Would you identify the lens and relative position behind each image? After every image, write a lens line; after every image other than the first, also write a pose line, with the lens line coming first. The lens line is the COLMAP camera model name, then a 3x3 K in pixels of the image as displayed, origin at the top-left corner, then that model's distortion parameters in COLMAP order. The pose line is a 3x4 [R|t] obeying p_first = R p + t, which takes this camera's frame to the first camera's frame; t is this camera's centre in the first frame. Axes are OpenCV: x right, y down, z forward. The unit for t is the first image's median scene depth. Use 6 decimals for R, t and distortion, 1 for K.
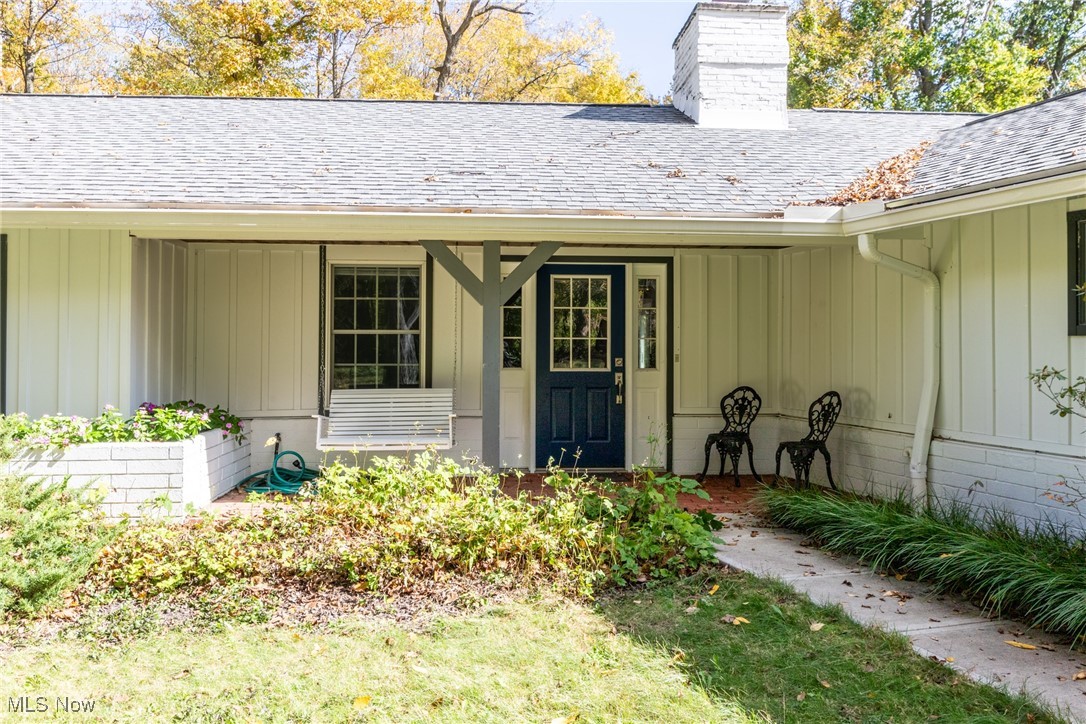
lens RADIAL K [[859.0, 0, 543.0], [0, 859.0, 362.0], [0, 0, 1]] dist [0.012652, 0.004665]
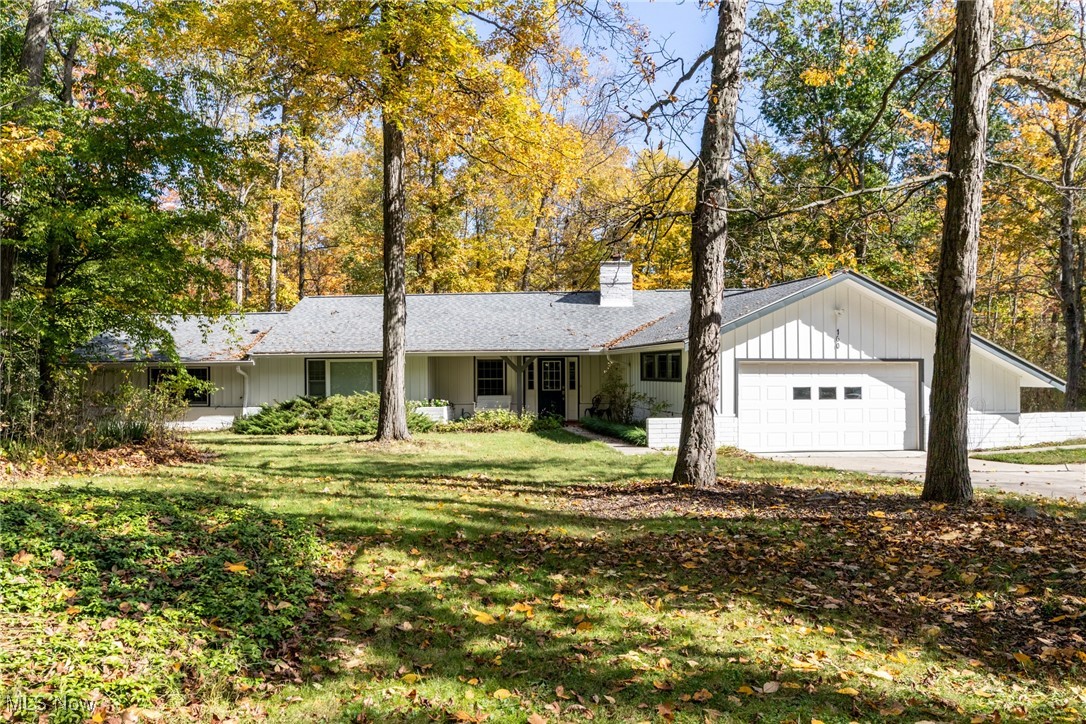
lens RADIAL K [[859.0, 0, 543.0], [0, 859.0, 362.0], [0, 0, 1]] dist [0.012652, 0.004665]
pose [[0.987600, -0.007826, -0.156797, 0.553996], [0.002480, 0.999410, -0.034260, 0.016304], [0.156973, 0.033446, 0.987036, -2.360153]]
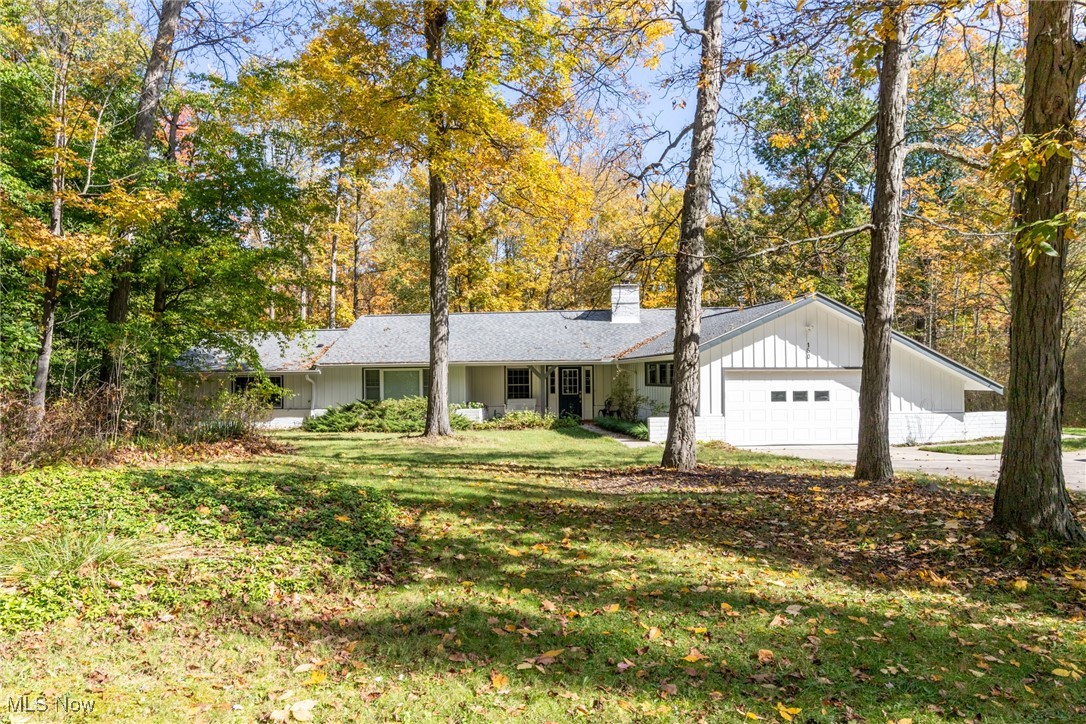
lens RADIAL K [[790.3, 0, 543.0], [0, 790.3, 362.0], [0, 0, 1]] dist [-0.003773, -0.001284]
pose [[0.982330, -0.013348, -0.186679, 0.618969], [0.005515, 0.999085, -0.042418, 0.016154], [0.187074, 0.040639, 0.981505, -2.644968]]
